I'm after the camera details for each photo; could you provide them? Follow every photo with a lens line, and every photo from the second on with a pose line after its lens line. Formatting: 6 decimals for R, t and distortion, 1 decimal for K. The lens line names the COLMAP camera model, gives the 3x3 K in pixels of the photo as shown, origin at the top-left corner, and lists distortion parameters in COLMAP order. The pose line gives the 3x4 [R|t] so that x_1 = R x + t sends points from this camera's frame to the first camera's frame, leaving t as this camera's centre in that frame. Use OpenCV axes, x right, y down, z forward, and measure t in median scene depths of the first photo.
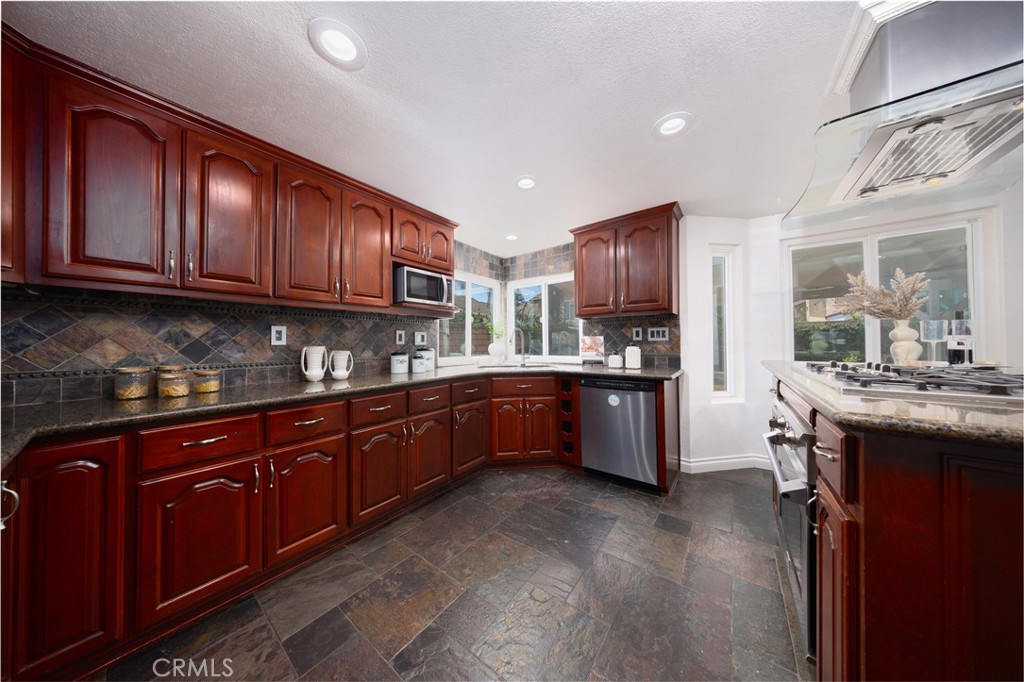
lens RADIAL K [[294.6, 0, 515.2], [0, 294.6, 340.0], [0, 0, 1]] dist [-0.004865, -0.000008]
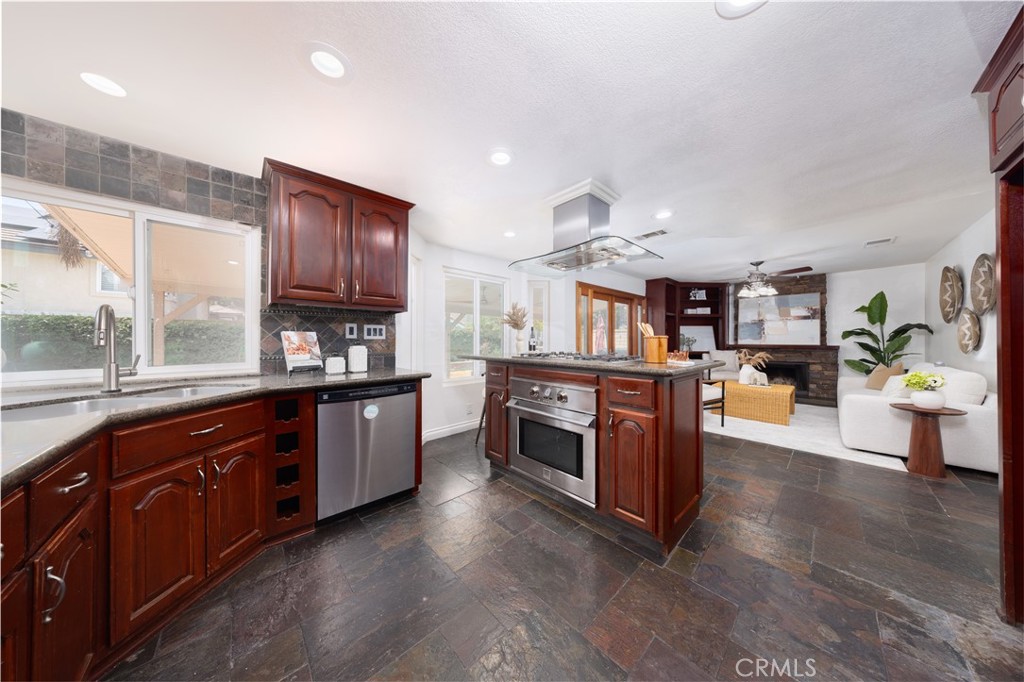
lens RADIAL K [[294.6, 0, 515.2], [0, 294.6, 340.0], [0, 0, 1]] dist [-0.004865, -0.000008]
pose [[0.184738, 0.009102, 0.982746, -0.346334], [-0.009148, 0.999930, -0.007541, 0.007991], [-0.982745, -0.007597, 0.184808, 0.403823]]
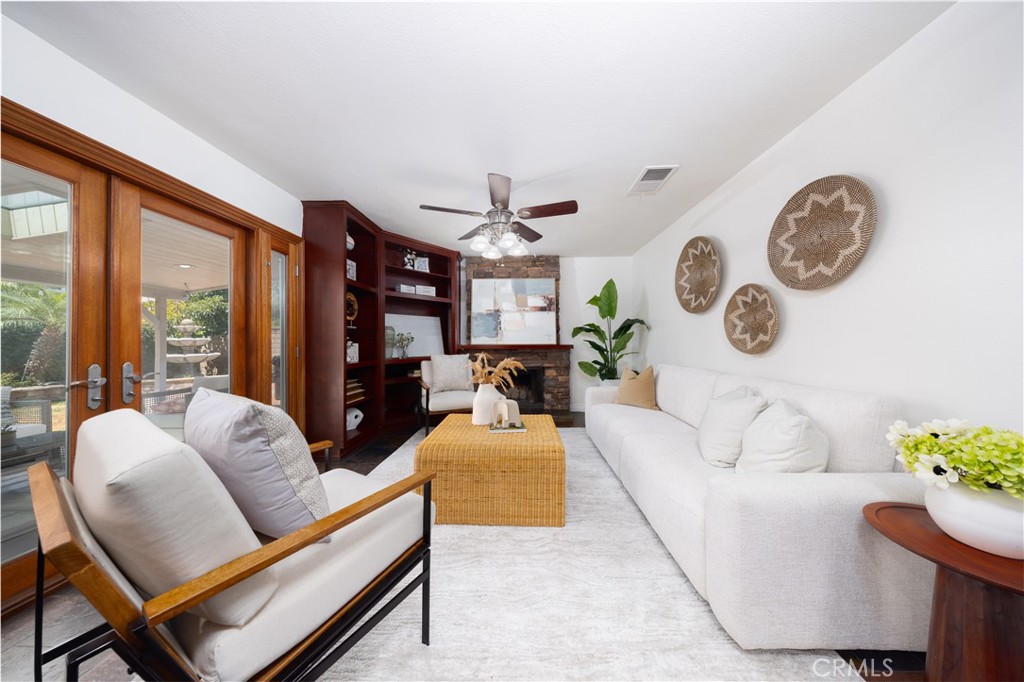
lens RADIAL K [[294.6, 0, 515.2], [0, 294.6, 340.0], [0, 0, 1]] dist [-0.004865, -0.000008]
pose [[-0.573459, 0.018185, 0.819032, 0.873874], [0.003000, 0.999794, -0.020097, 0.016591], [-0.819228, -0.009068, -0.573396, -0.206251]]
